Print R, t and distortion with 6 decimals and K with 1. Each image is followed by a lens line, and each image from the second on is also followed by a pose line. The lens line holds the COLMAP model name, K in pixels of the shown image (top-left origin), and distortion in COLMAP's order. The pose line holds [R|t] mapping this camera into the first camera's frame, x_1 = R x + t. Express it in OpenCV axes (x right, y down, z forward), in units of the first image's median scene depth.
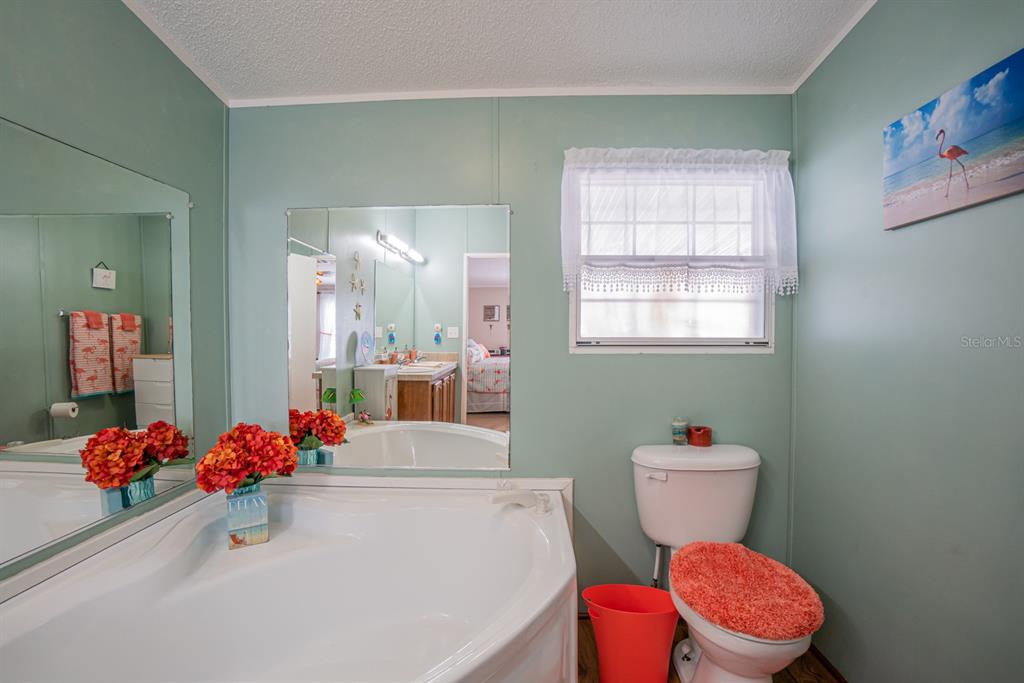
lens RADIAL K [[453.1, 0, 505.2], [0, 453.1, 342.3], [0, 0, 1]] dist [-0.065597, 0.023133]
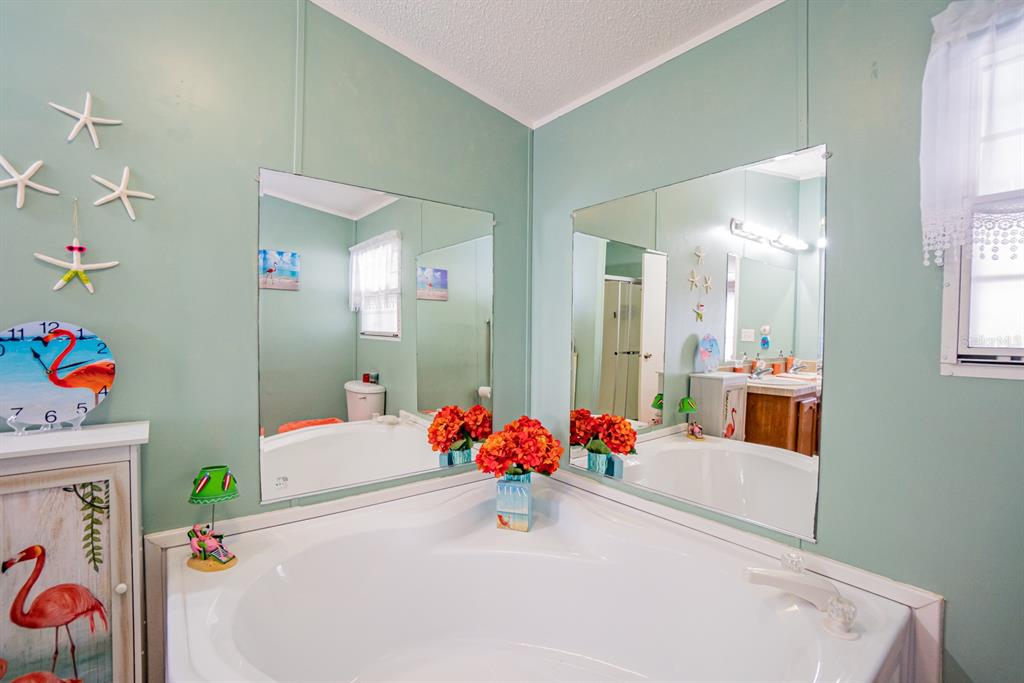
lens RADIAL K [[453.1, 0, 505.2], [0, 453.1, 342.3], [0, 0, 1]] dist [-0.065597, 0.023133]
pose [[0.647622, 0.023201, -0.761608, 0.208673], [-0.028251, 0.999580, 0.006427, -0.004165], [0.761438, 0.017353, 0.648006, 0.236175]]
